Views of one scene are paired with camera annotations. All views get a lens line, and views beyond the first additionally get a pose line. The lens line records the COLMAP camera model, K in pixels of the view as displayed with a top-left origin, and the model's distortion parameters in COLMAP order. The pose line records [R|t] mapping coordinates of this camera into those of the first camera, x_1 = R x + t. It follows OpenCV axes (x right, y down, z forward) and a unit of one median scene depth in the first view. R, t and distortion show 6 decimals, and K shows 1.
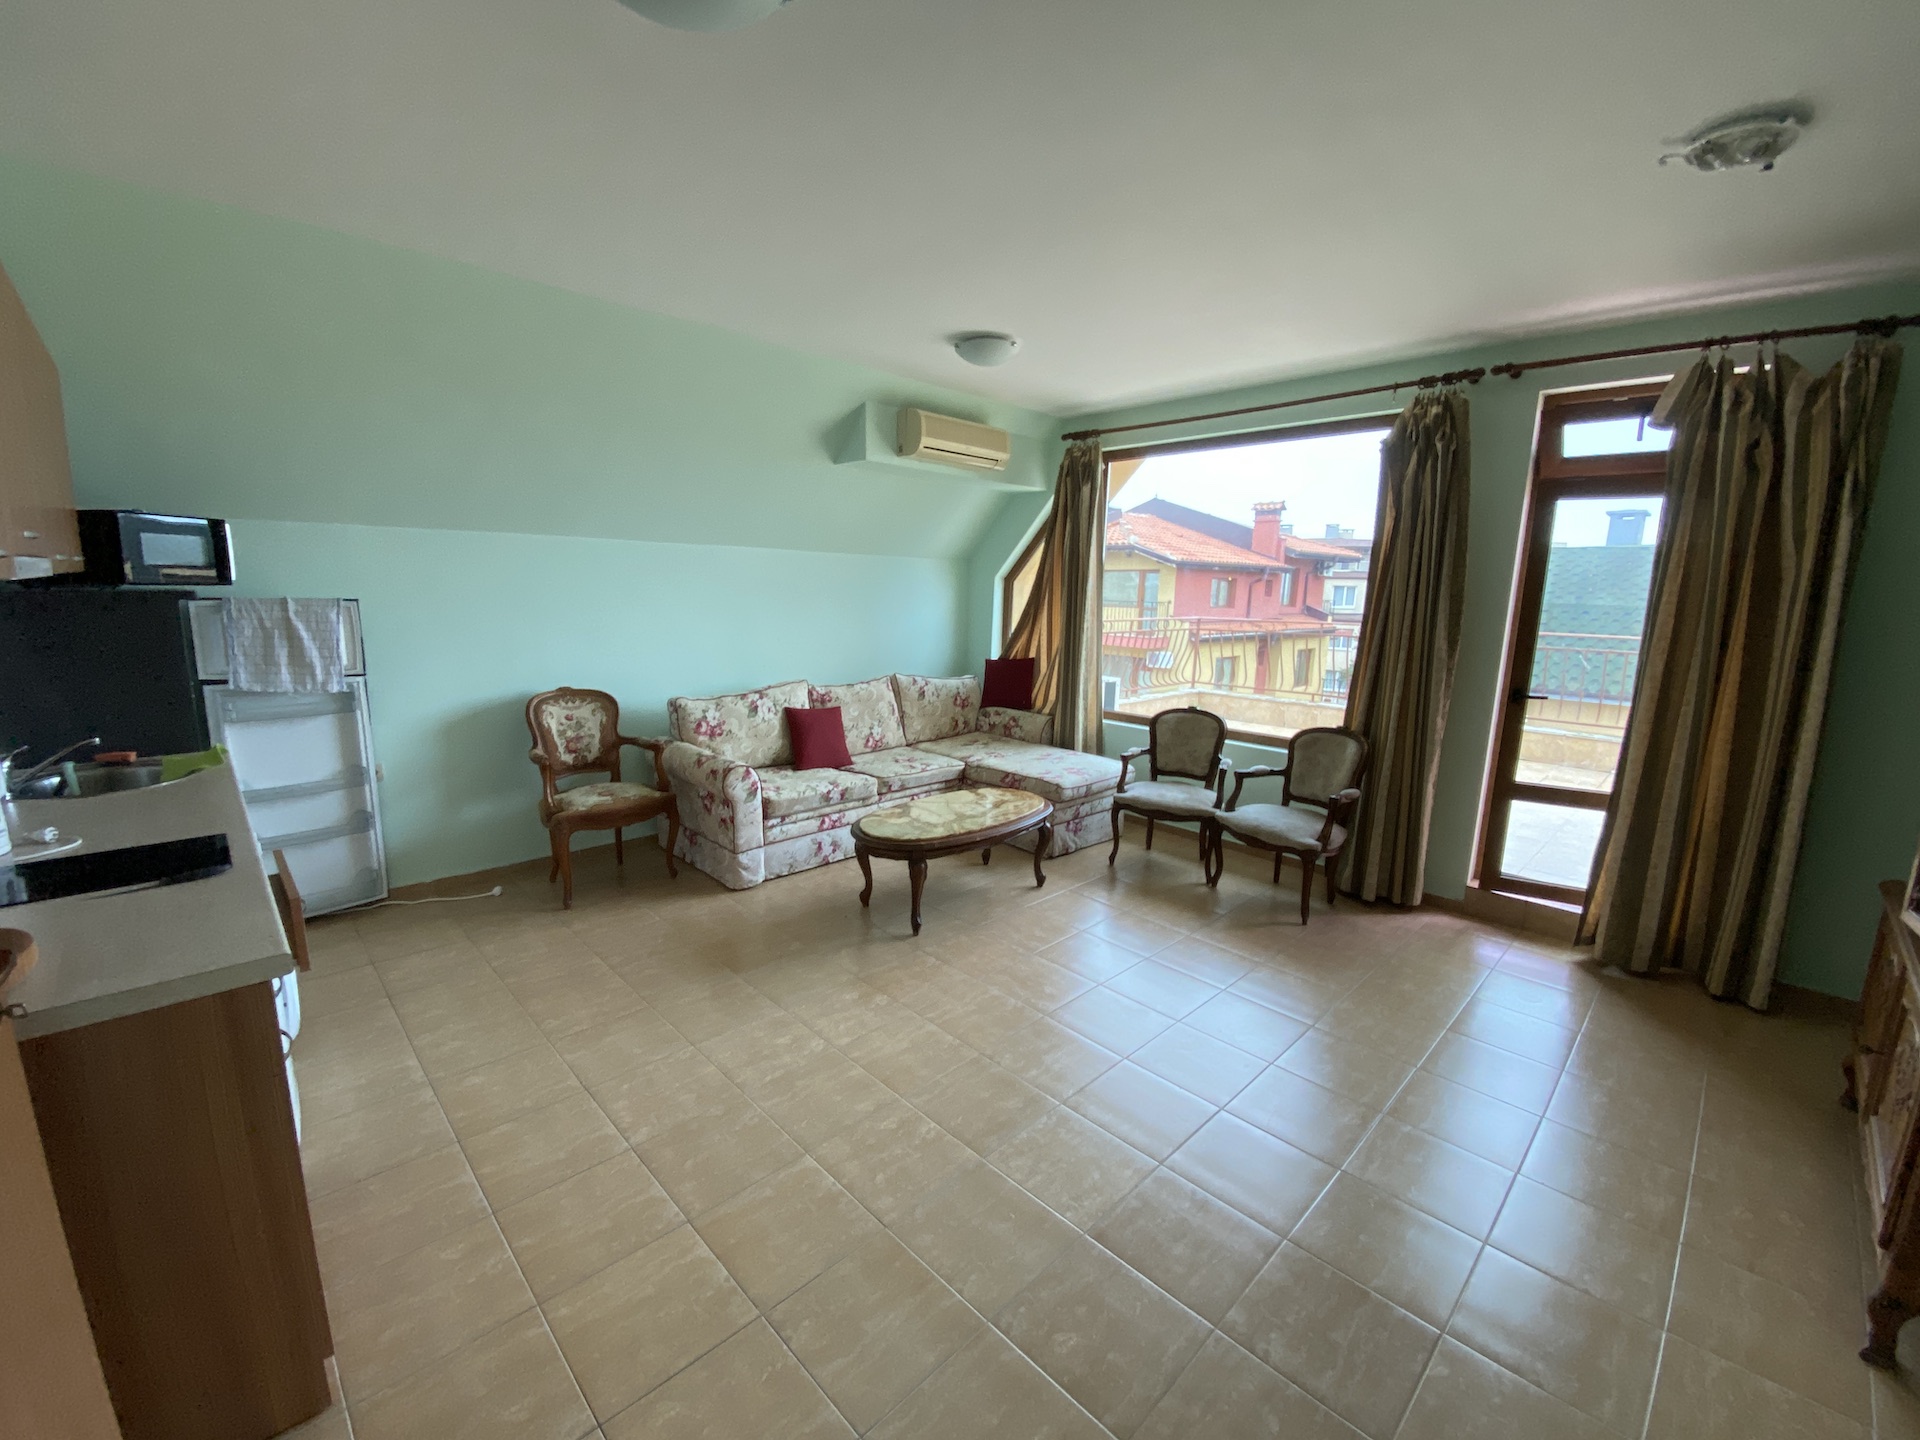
lens RADIAL K [[776.5, 0, 957.8], [0, 776.5, 735.6], [0, 0, 1]] dist [0.016616, -0.018083]
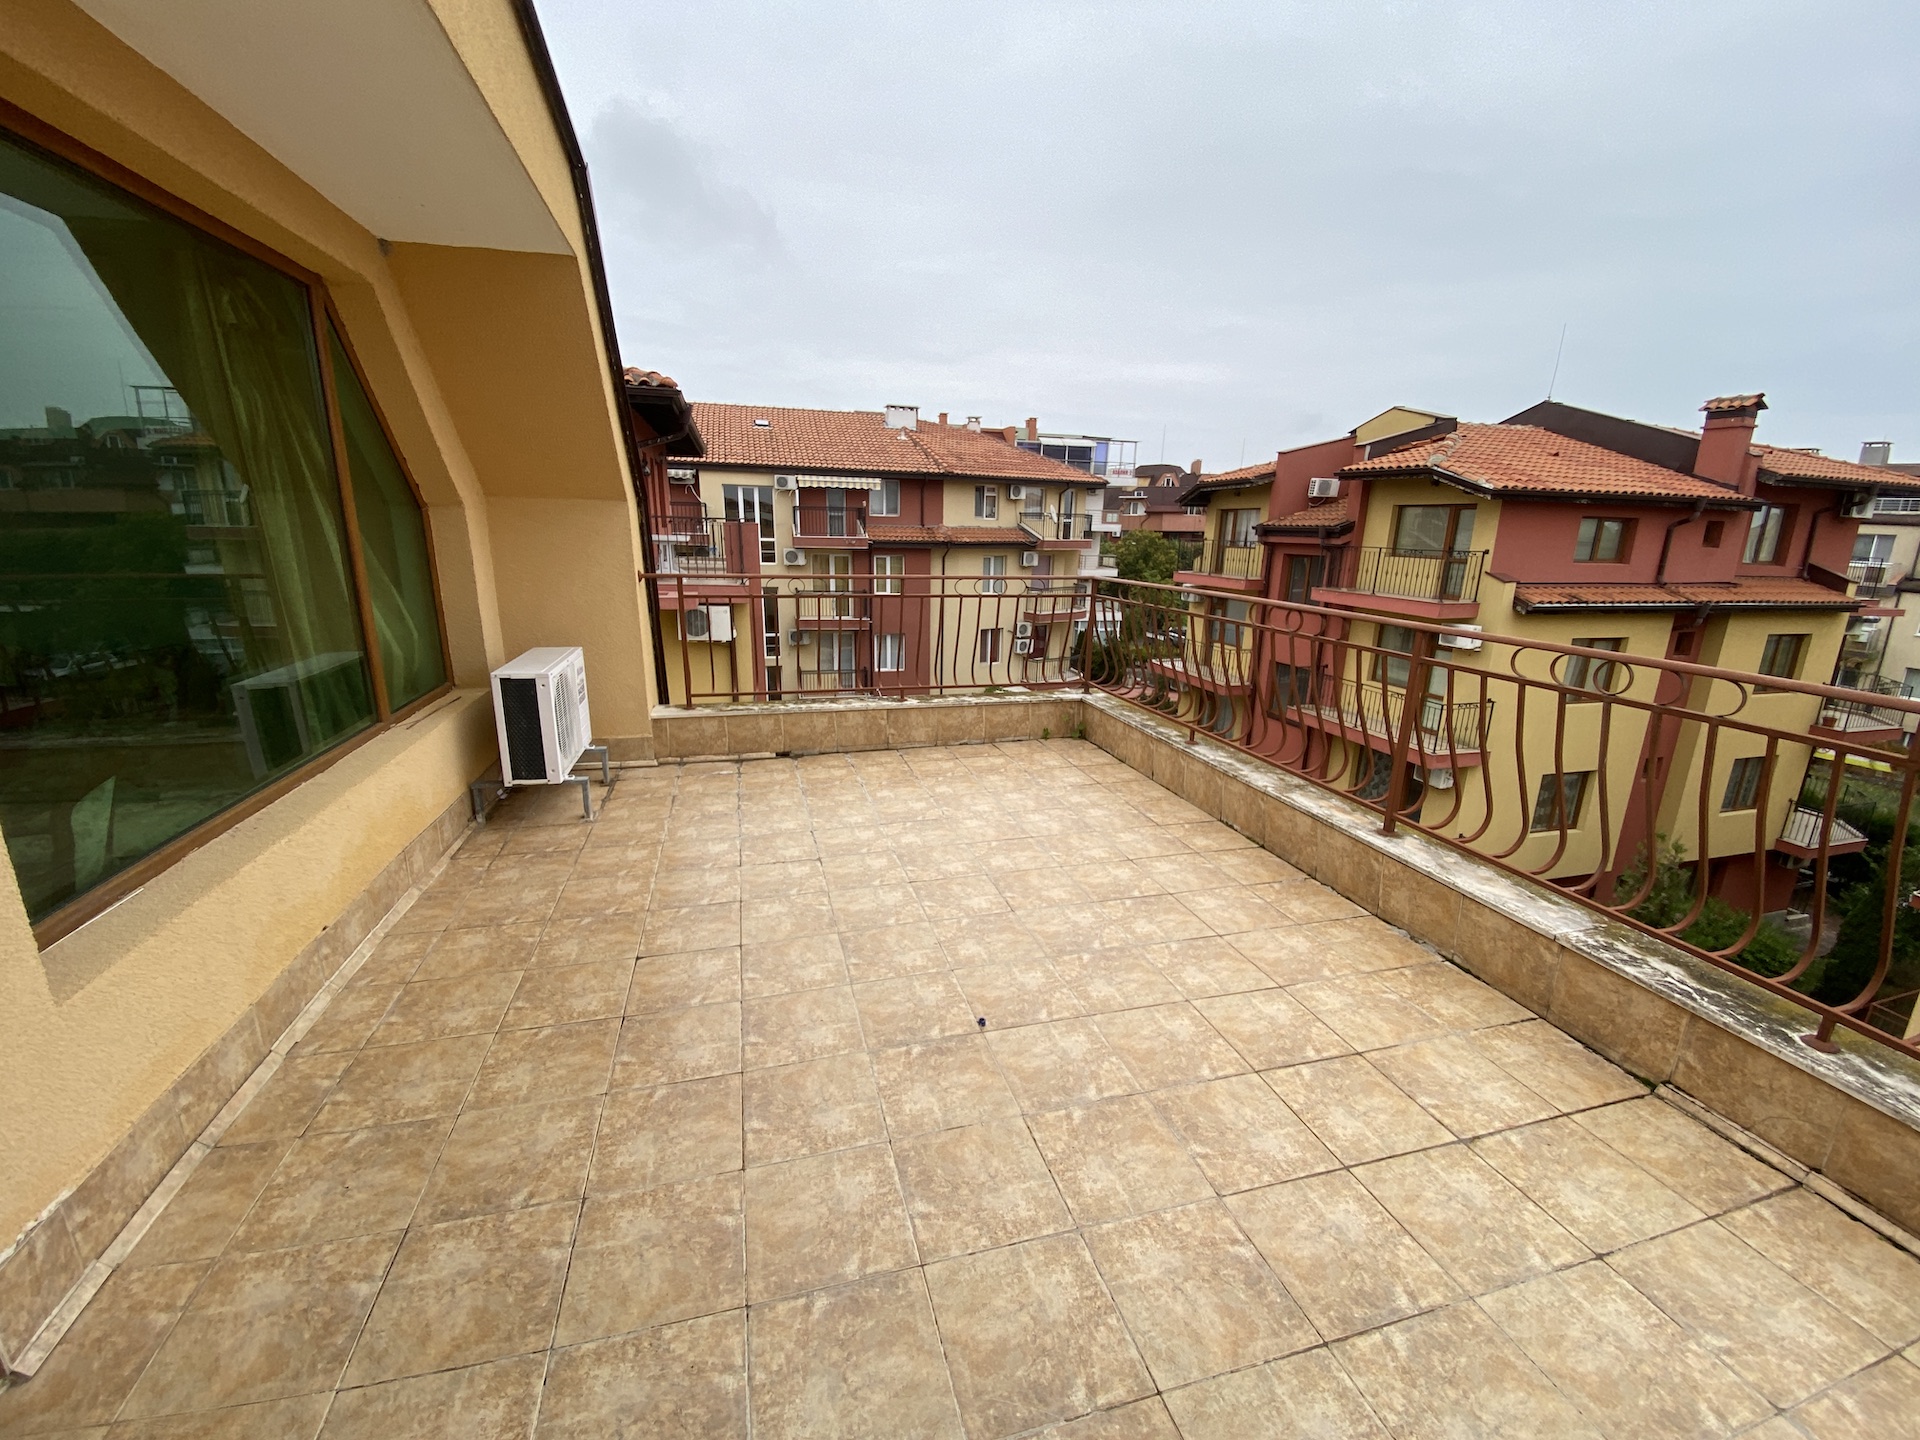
lens RADIAL K [[776.5, 0, 950.1], [0, 776.5, 728.6], [0, 0, 1]] dist [0.016616, -0.018083]
pose [[0.871107, 0.120615, -0.476052, 1.100024], [-0.093189, 0.992356, 0.080905, -0.155606], [0.482171, -0.026114, 0.875688, 0.887373]]
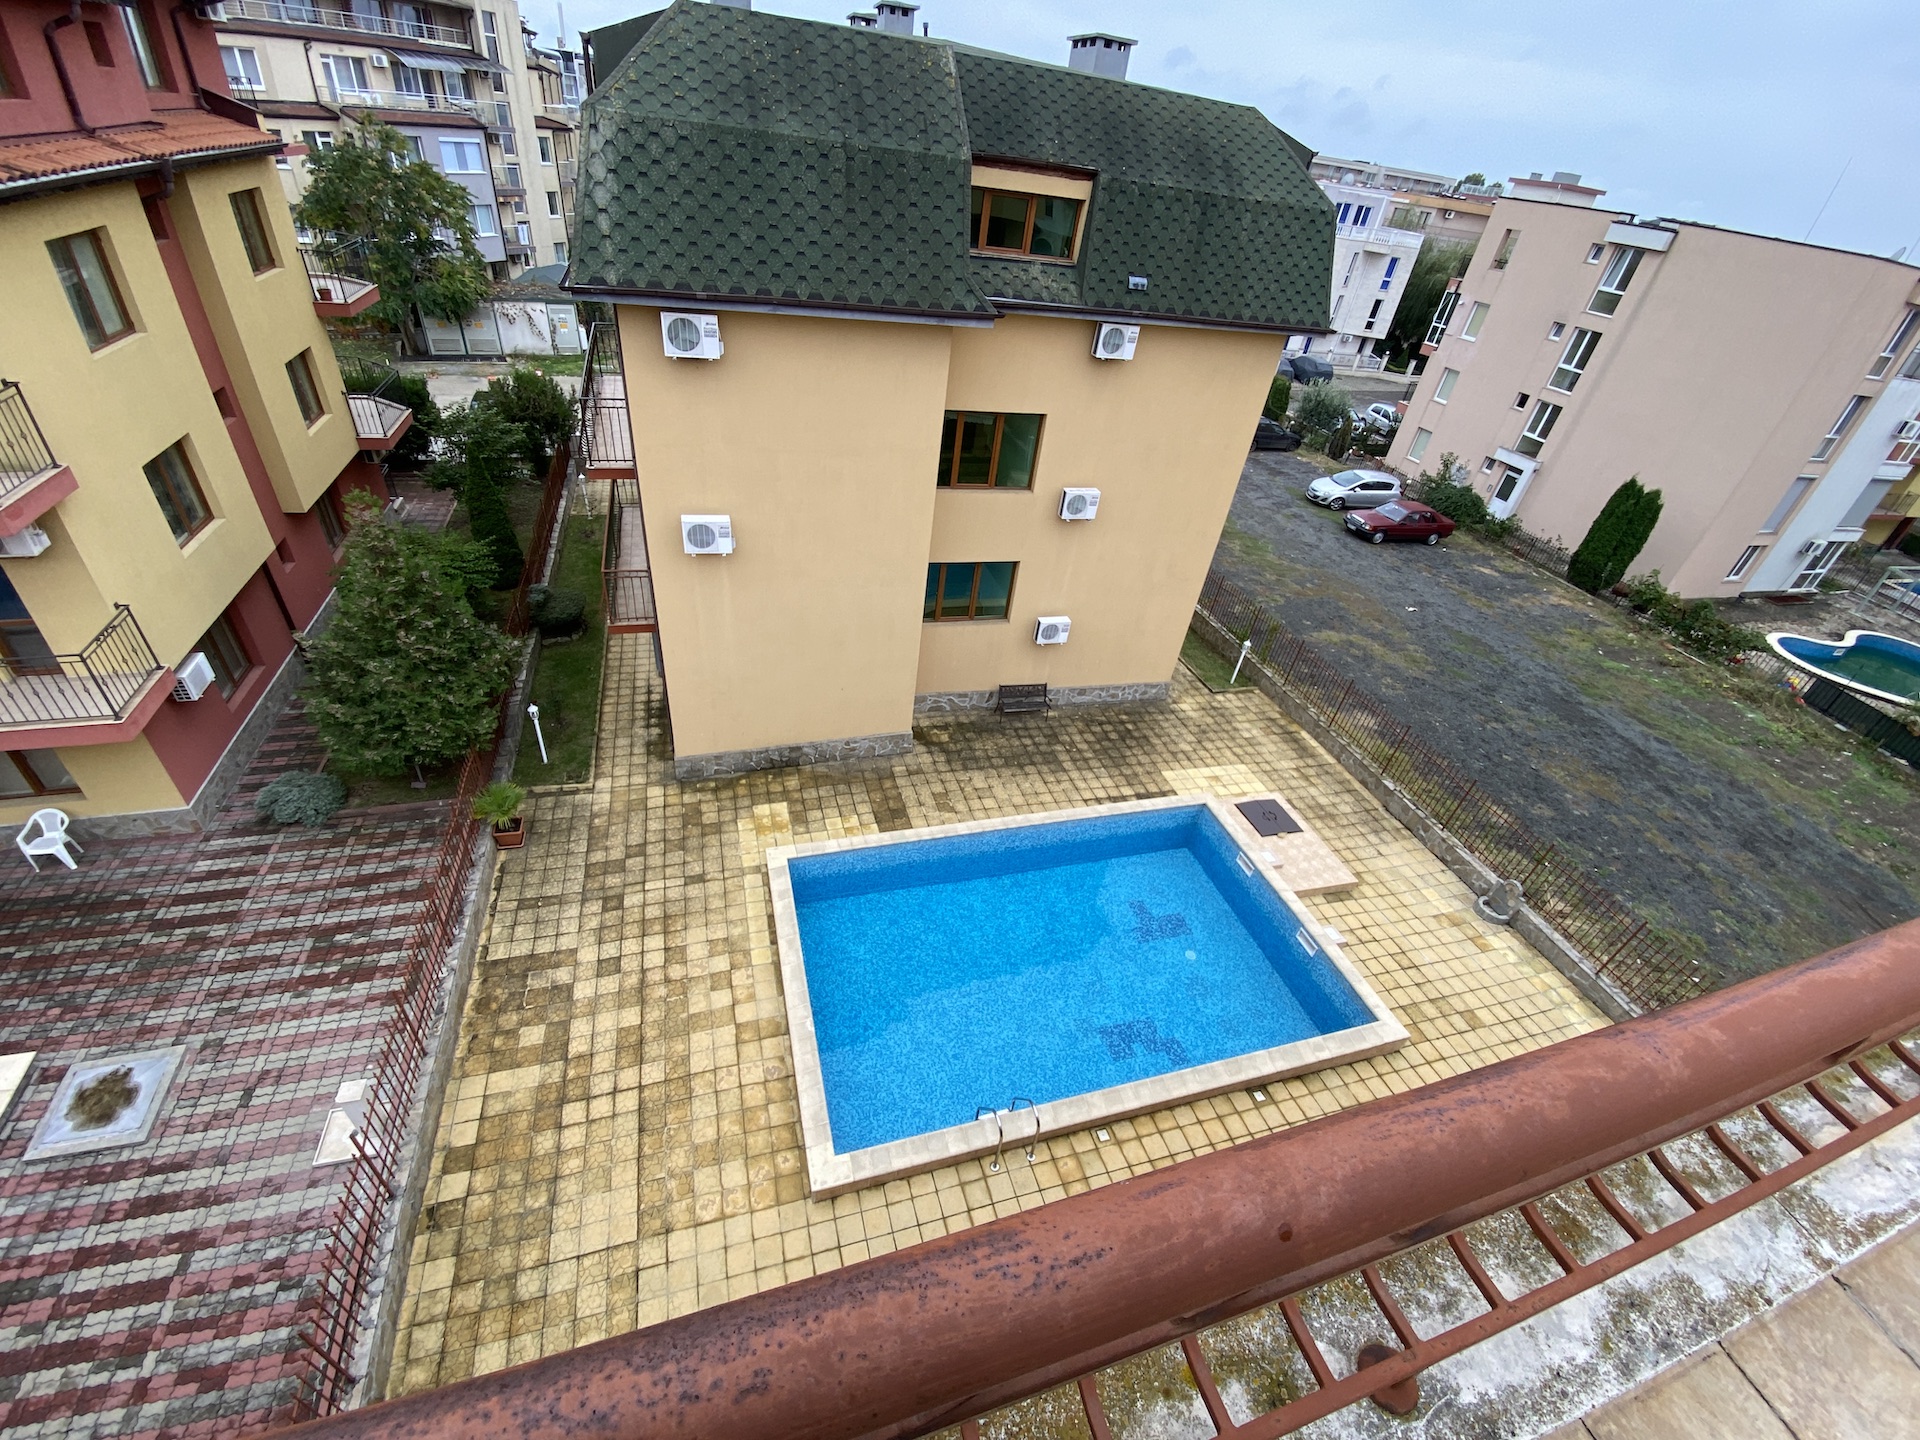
lens RADIAL K [[776.5, 0, 950.1], [0, 776.5, 736.2], [0, 0, 1]] dist [0.016616, -0.018083]
pose [[0.463803, -0.510467, 0.724093, 0.745260], [0.066250, 0.835013, 0.546227, -0.374828], [-0.883458, -0.205371, 0.421100, 2.000994]]
